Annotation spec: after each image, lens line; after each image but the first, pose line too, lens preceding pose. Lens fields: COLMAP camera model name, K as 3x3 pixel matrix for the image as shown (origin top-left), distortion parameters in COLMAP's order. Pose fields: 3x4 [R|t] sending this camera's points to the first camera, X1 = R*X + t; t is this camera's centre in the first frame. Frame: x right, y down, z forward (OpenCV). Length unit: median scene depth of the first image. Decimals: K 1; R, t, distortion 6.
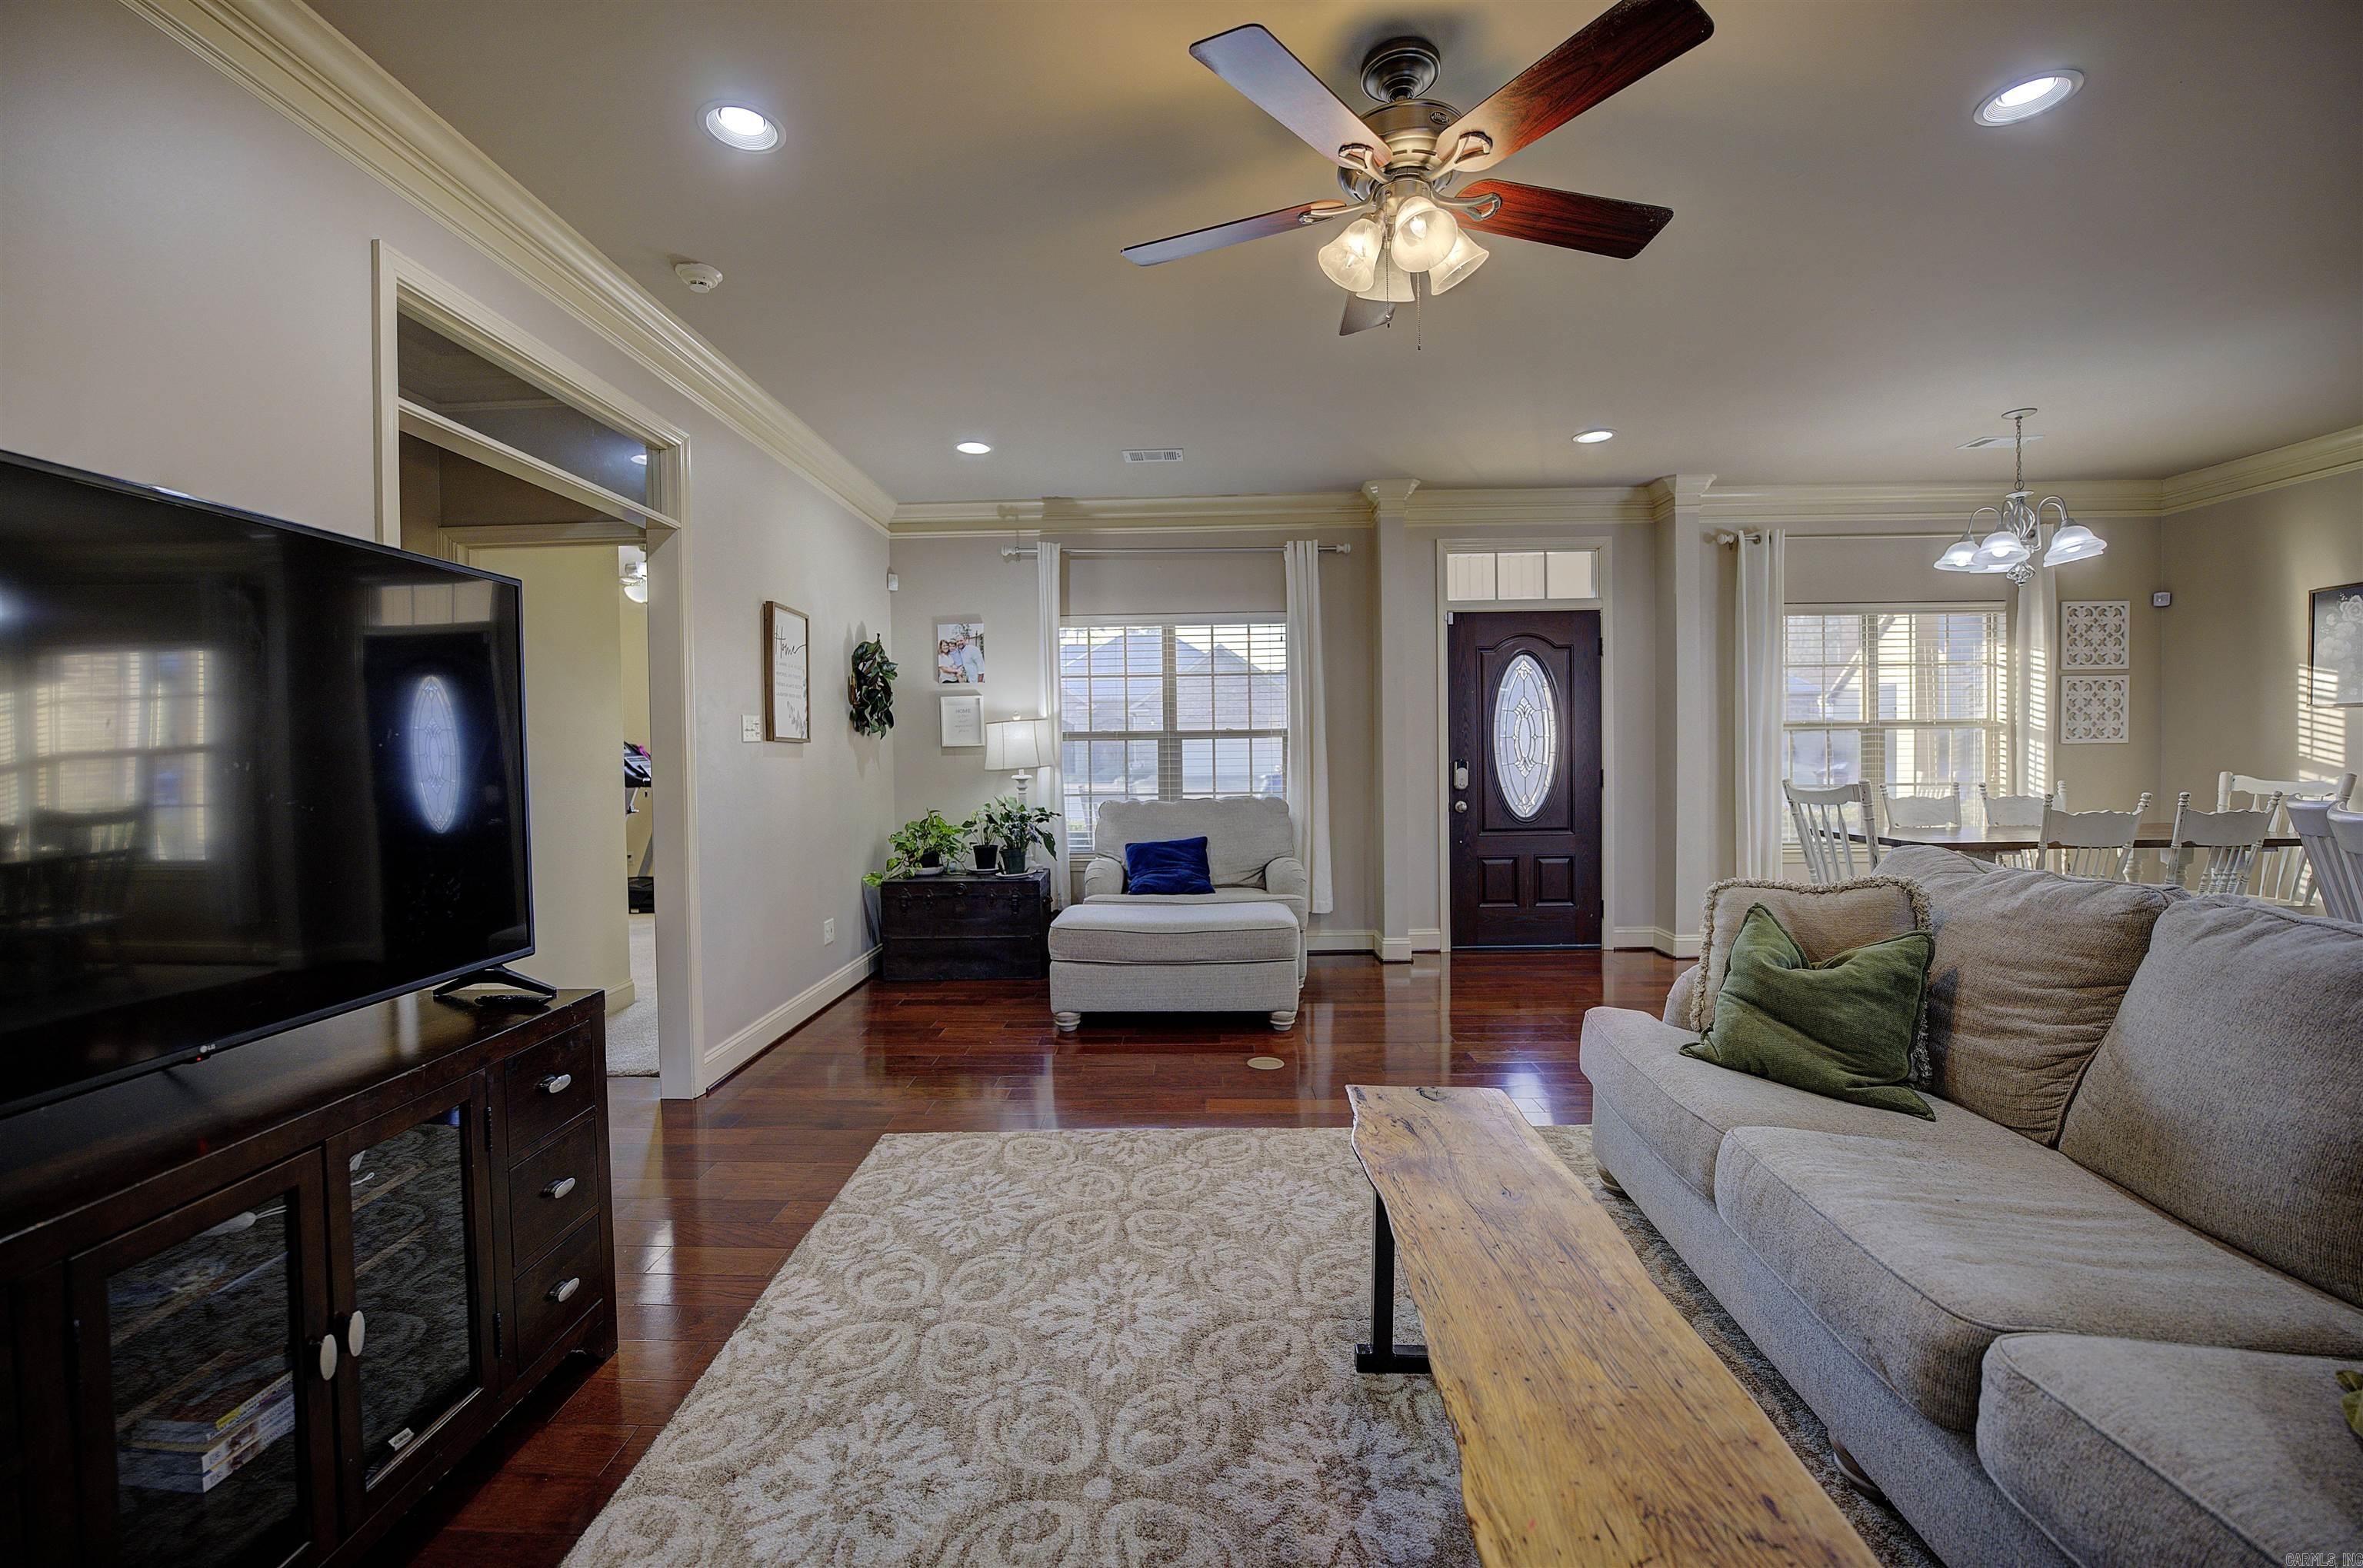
lens RADIAL K [[950.0, 0, 1157.6], [0, 950.0, 774.4], [0, 0, 1]] dist [-0.023453, 0.001205]
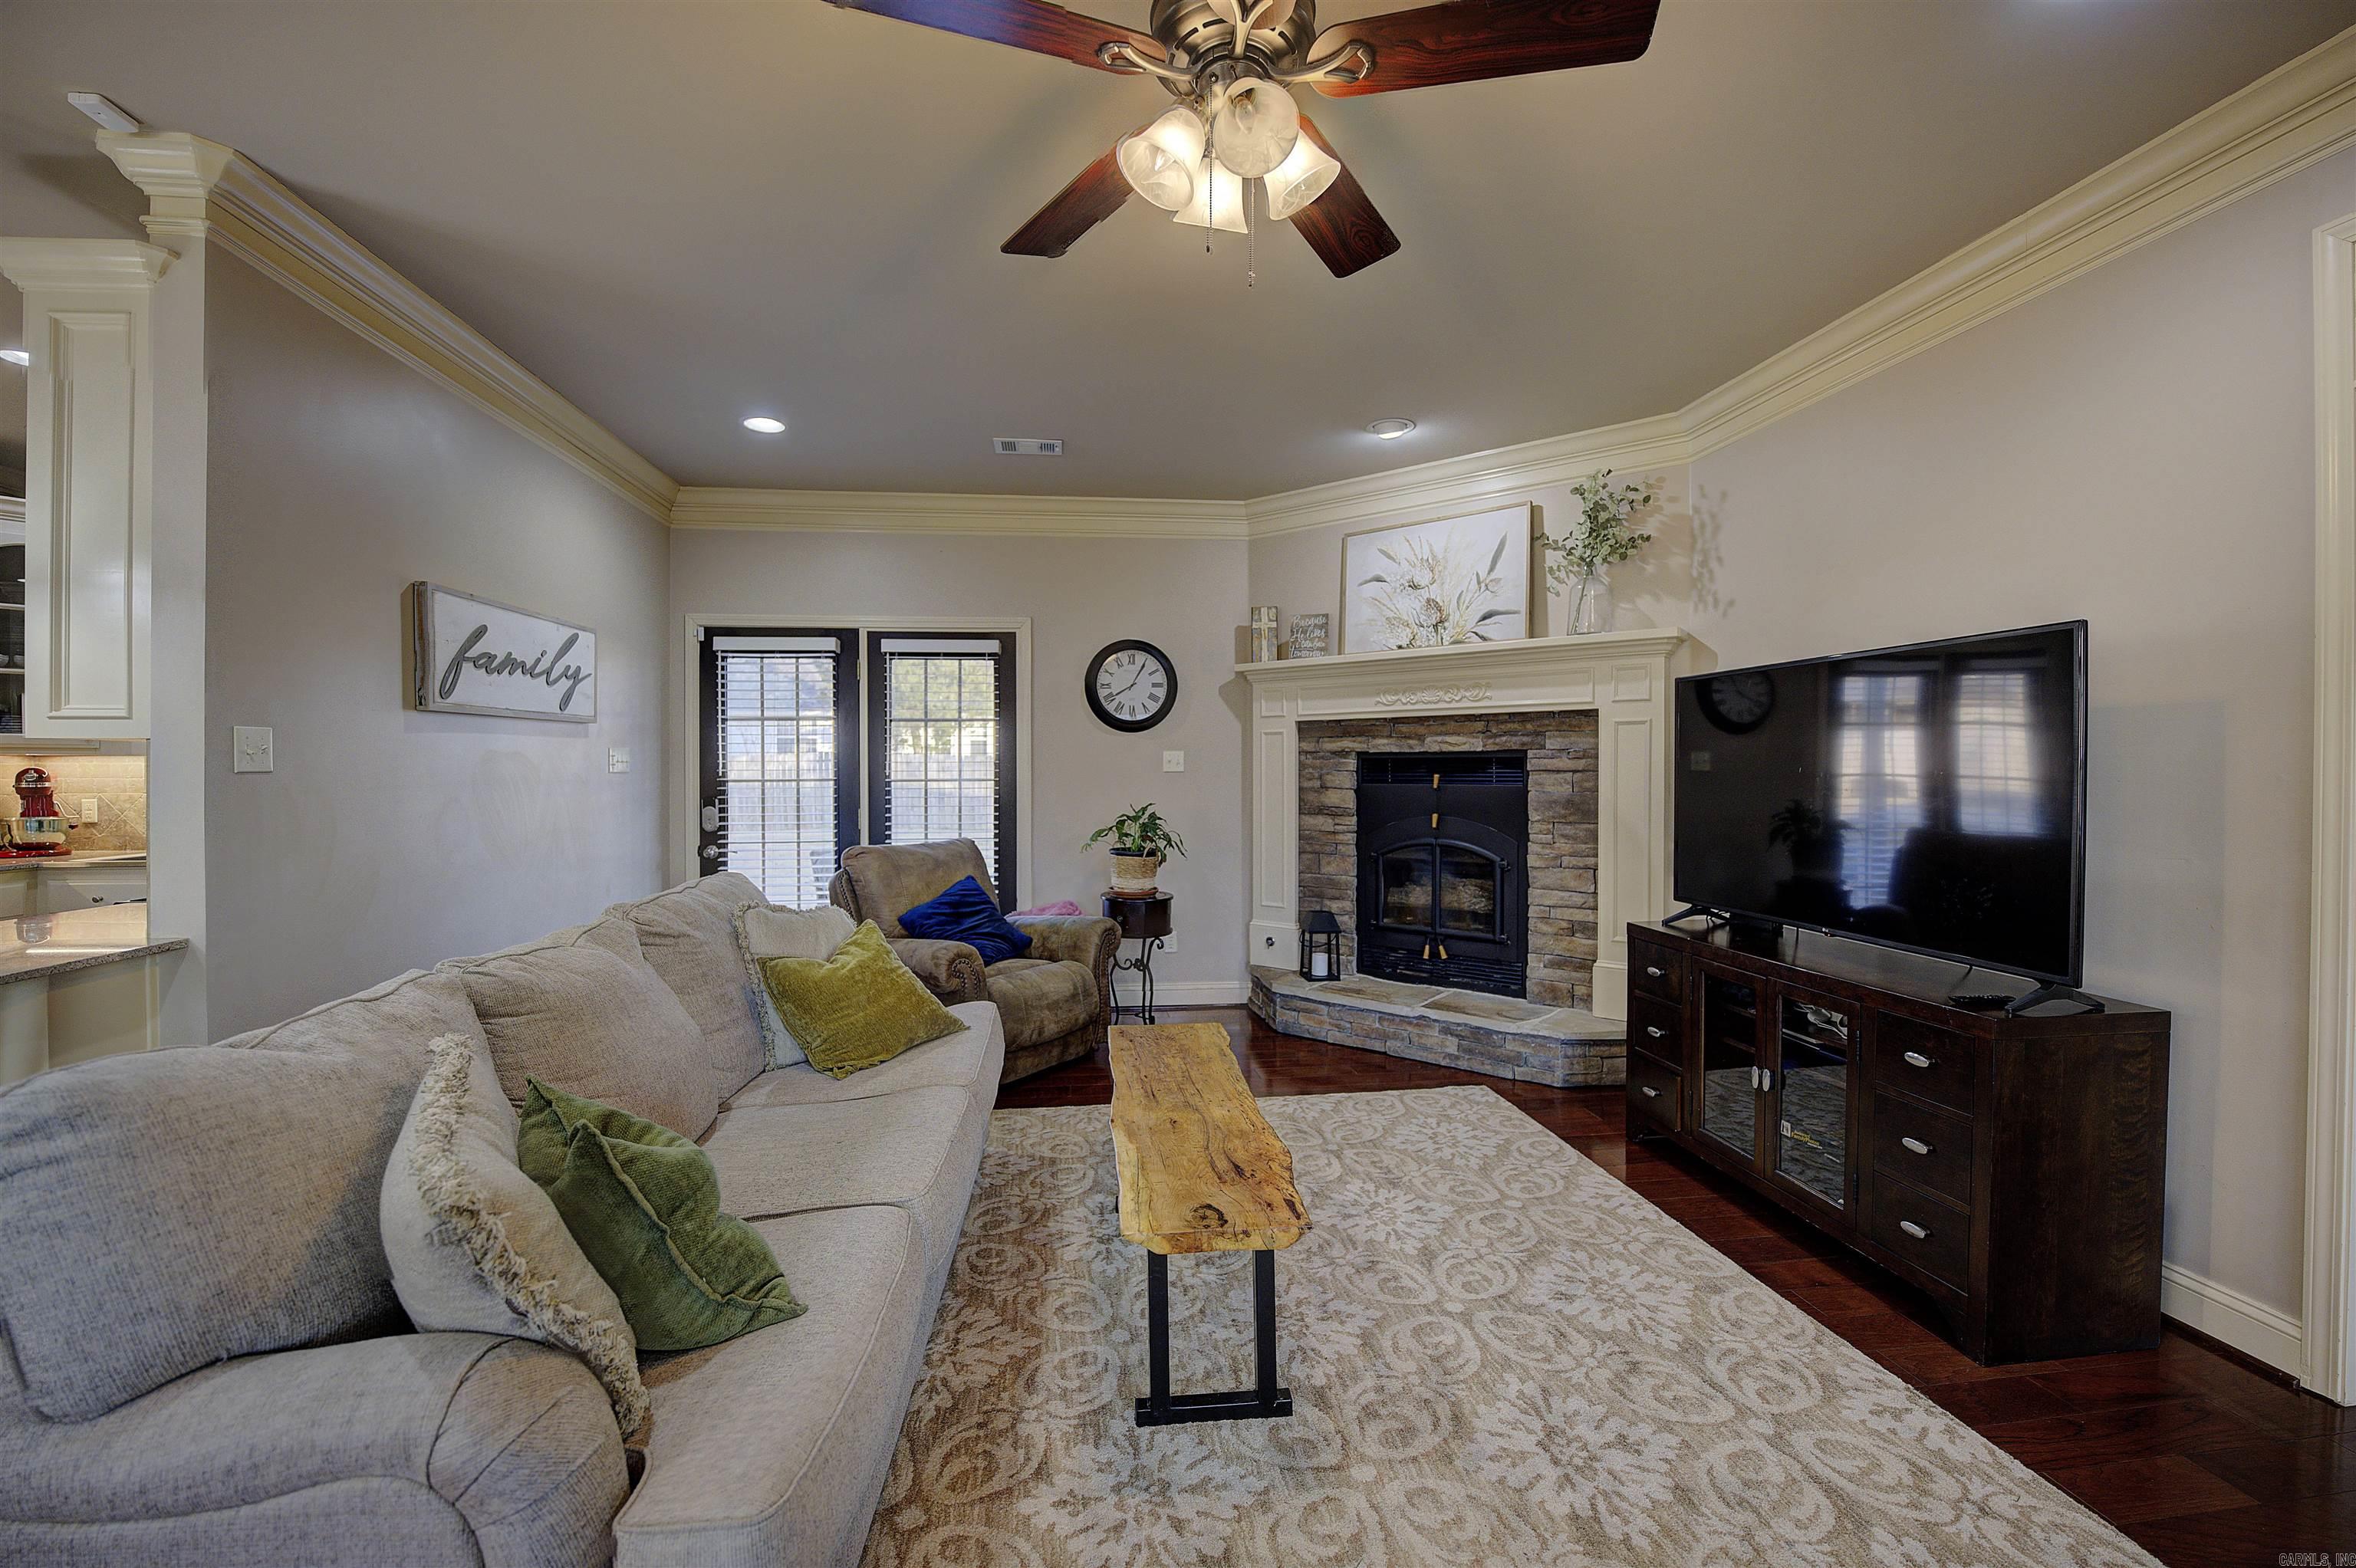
lens RADIAL K [[946.3, 0, 1163.8], [0, 946.3, 779.4], [0, 0, 1]] dist [-0.025042, 0.001586]
pose [[-0.988818, 0.019357, -0.147864, 0.162007], [0.013570, 0.999106, 0.040047, -0.031159], [0.148507, 0.037592, -0.988197, 0.655719]]
